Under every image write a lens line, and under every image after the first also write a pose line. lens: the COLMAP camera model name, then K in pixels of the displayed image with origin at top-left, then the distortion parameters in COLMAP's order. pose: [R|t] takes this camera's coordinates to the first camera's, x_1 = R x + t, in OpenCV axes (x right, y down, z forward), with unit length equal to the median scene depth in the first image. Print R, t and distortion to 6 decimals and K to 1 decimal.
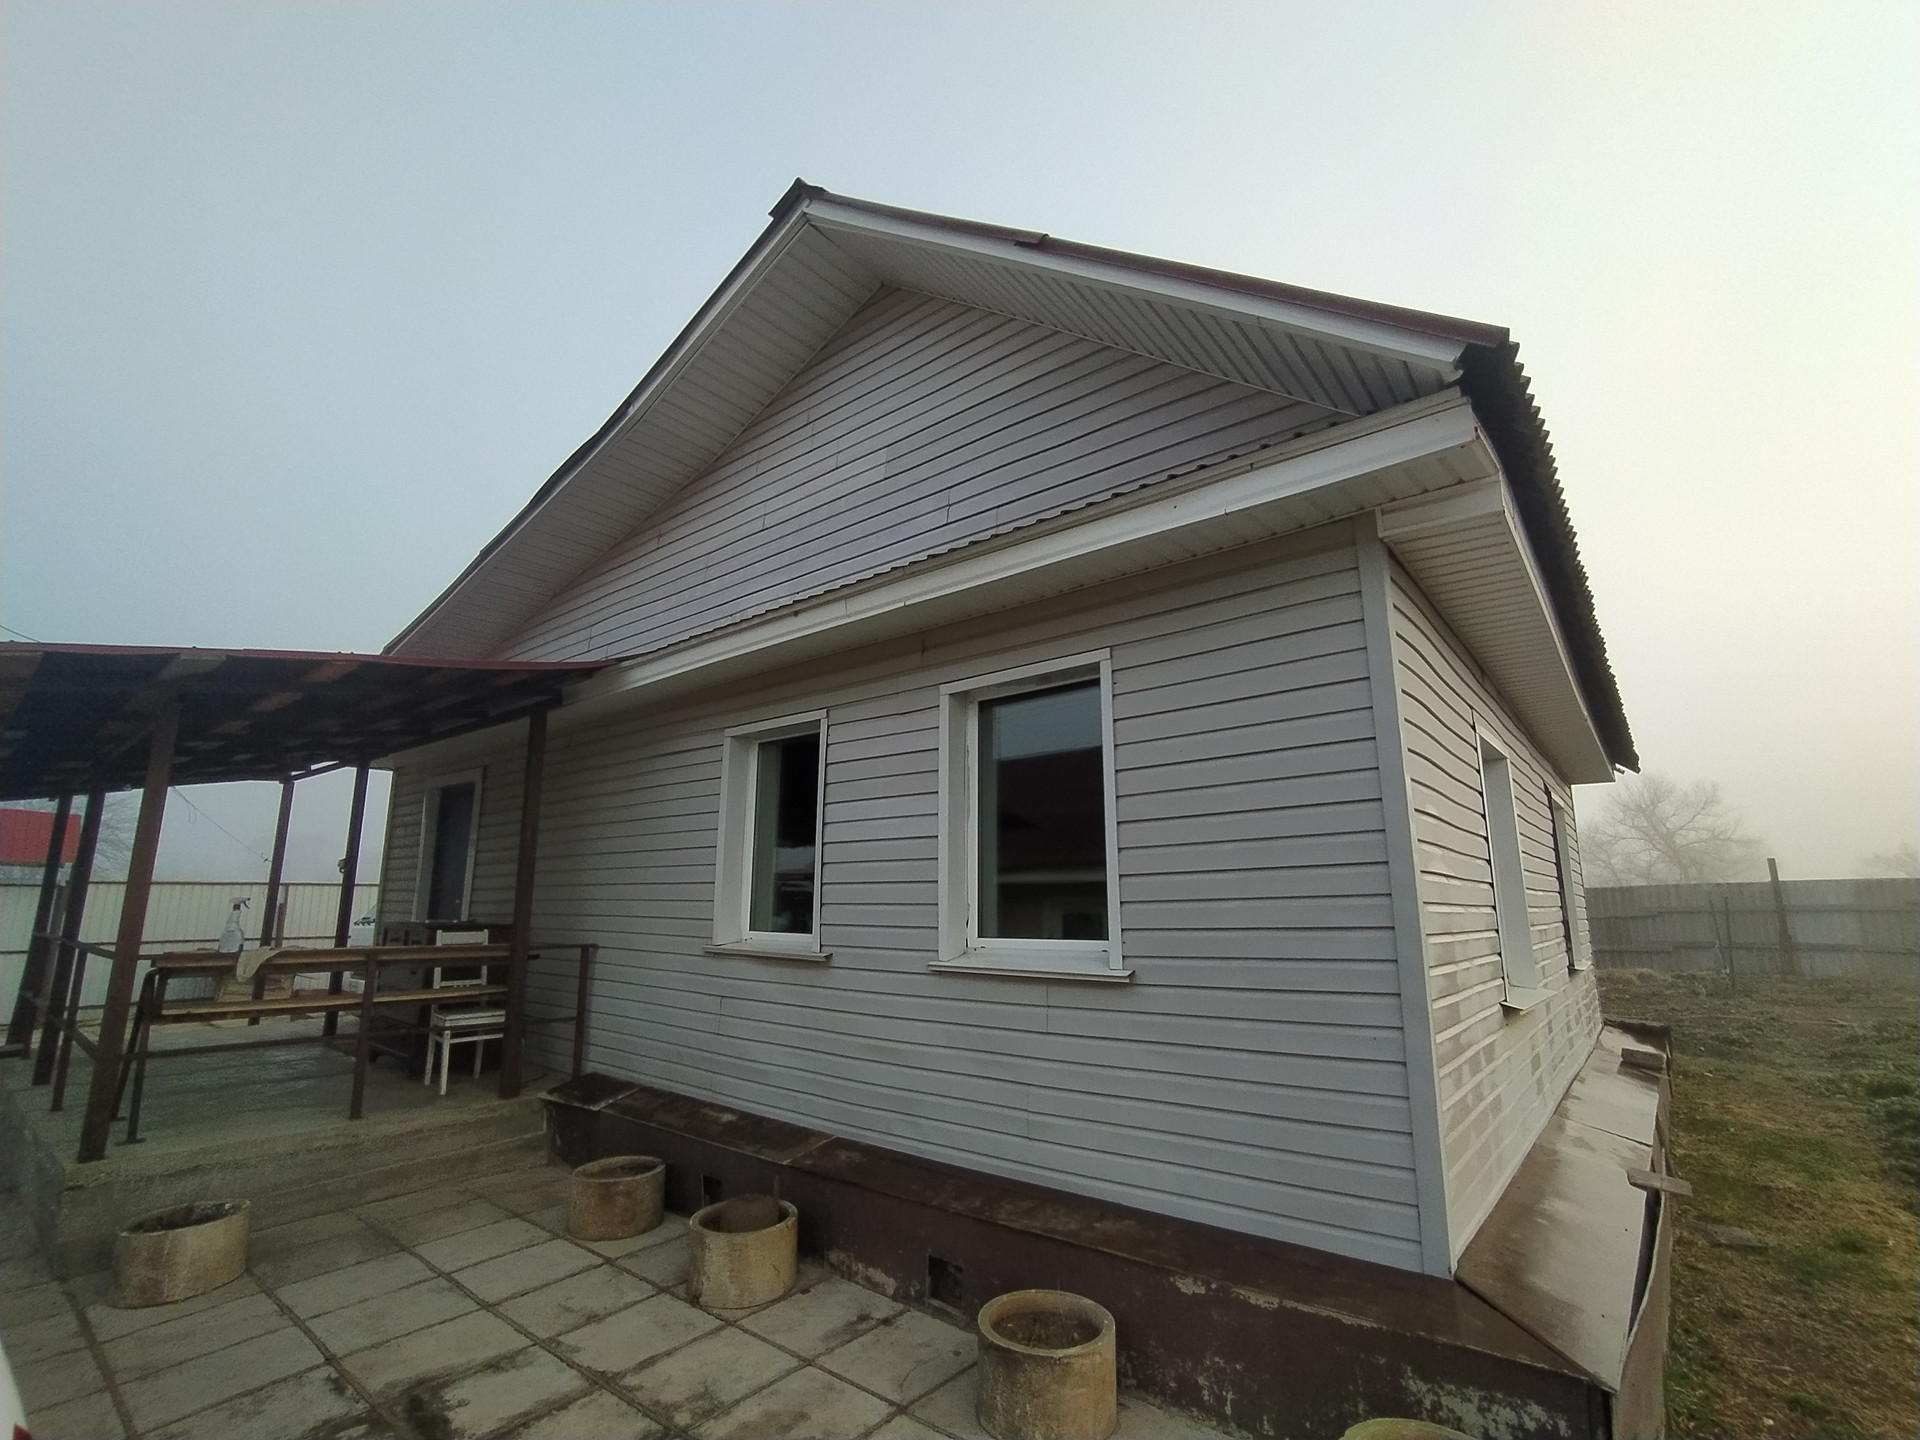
lens RADIAL K [[883.1, 0, 954.0], [0, 883.1, 737.3], [0, 0, 1]] dist [-0.032083, 0.013390]
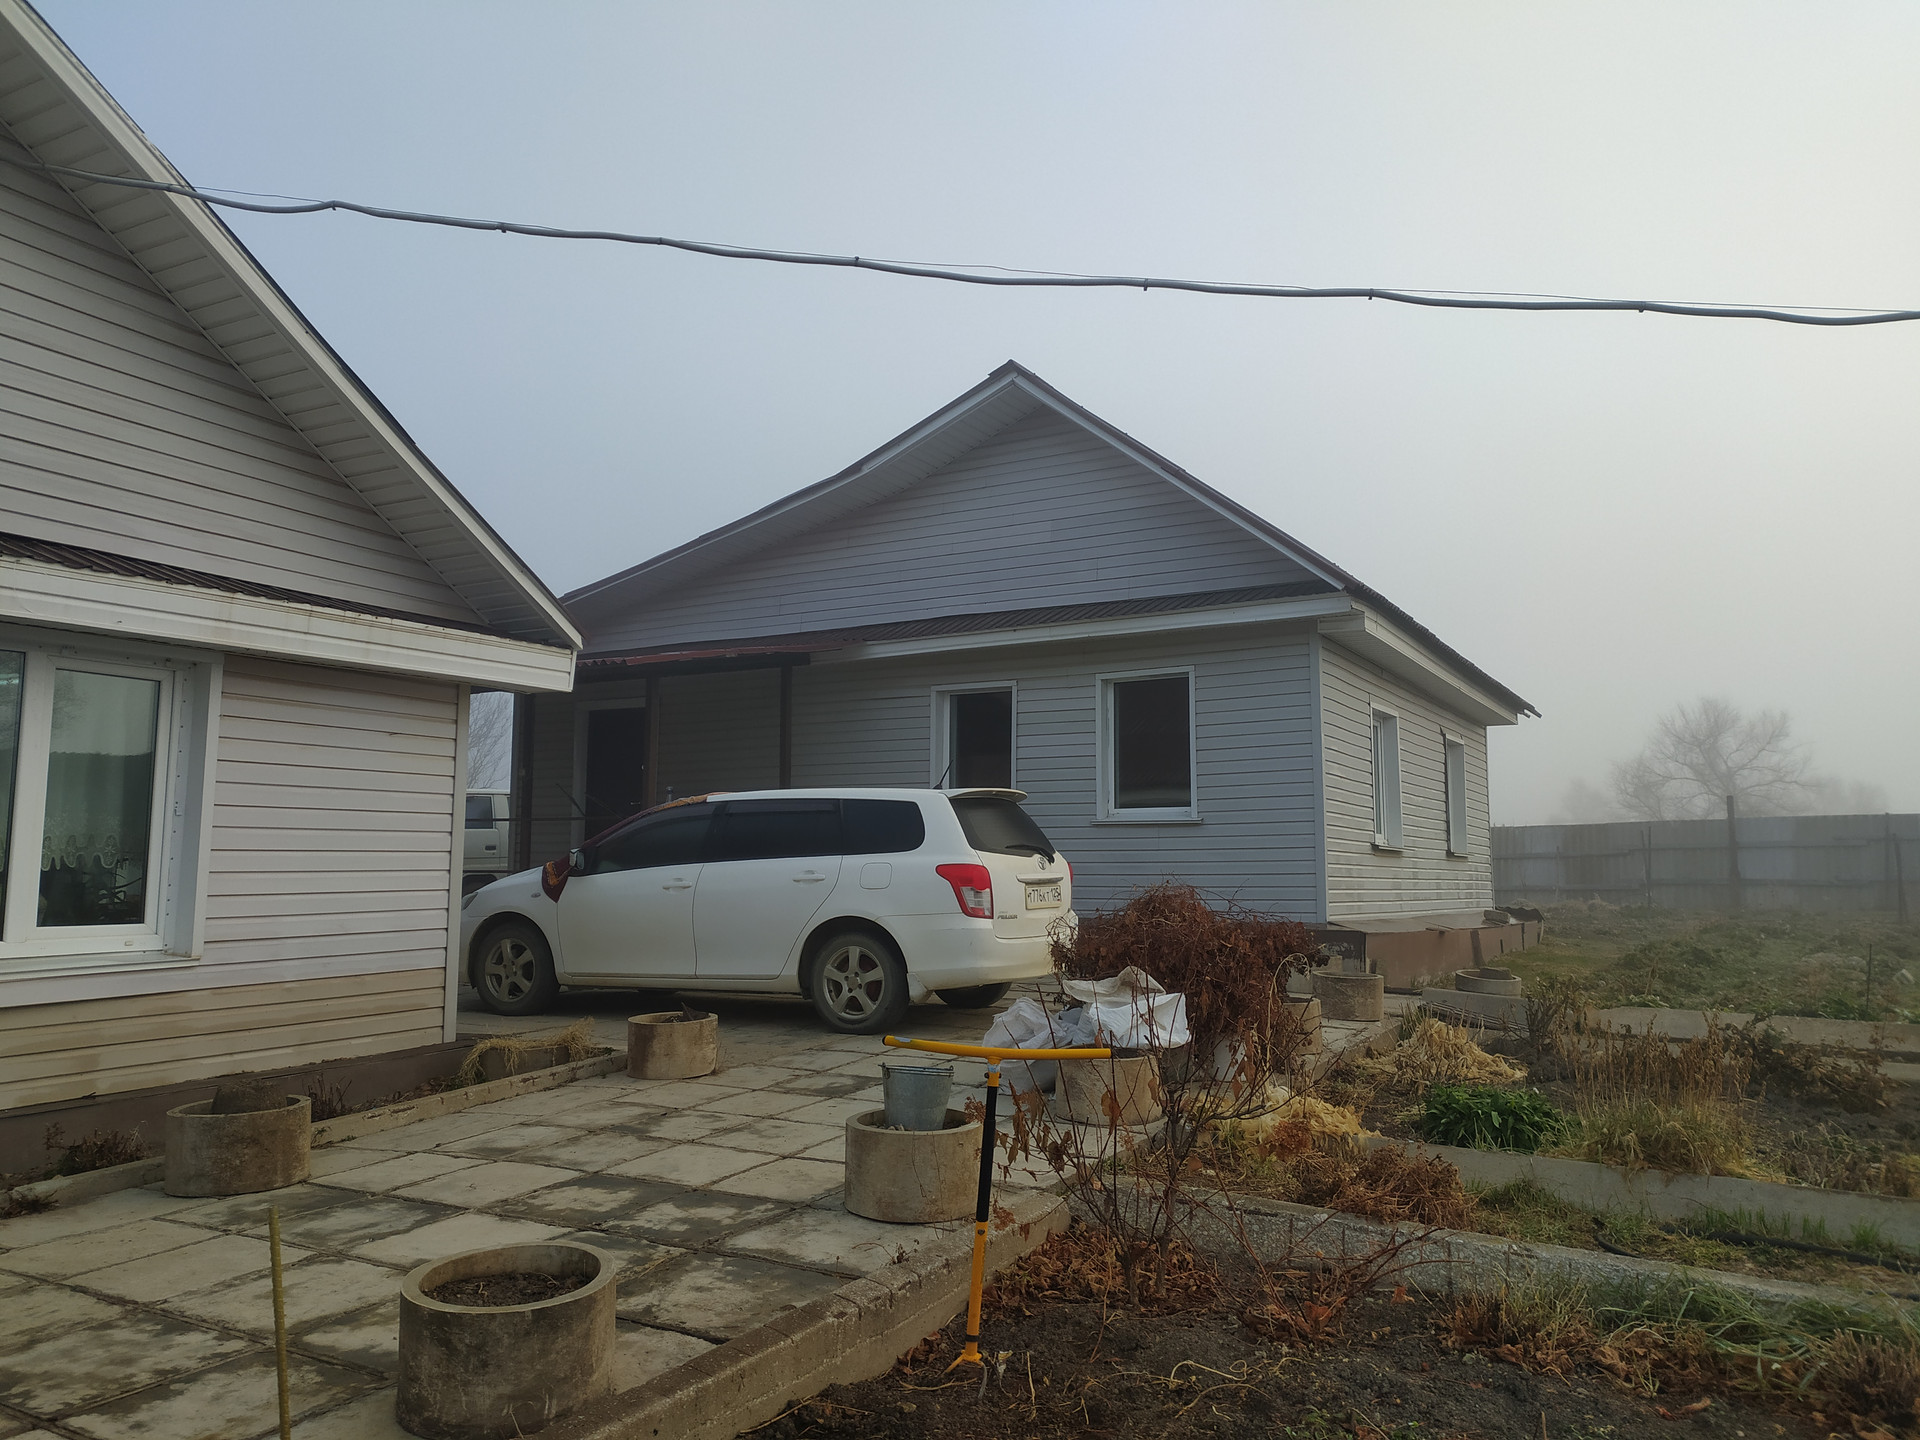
lens RADIAL K [[1398.8, 0, 965.1], [0, 1398.8, 719.5], [0, 0, 1]] dist [-0.000042, 0.000075]
pose [[0.988088, 0.021813, 0.152335, -0.661017], [-0.034101, 0.996329, 0.078527, -0.167593], [-0.150063, -0.082787, 0.985204, -1.674861]]
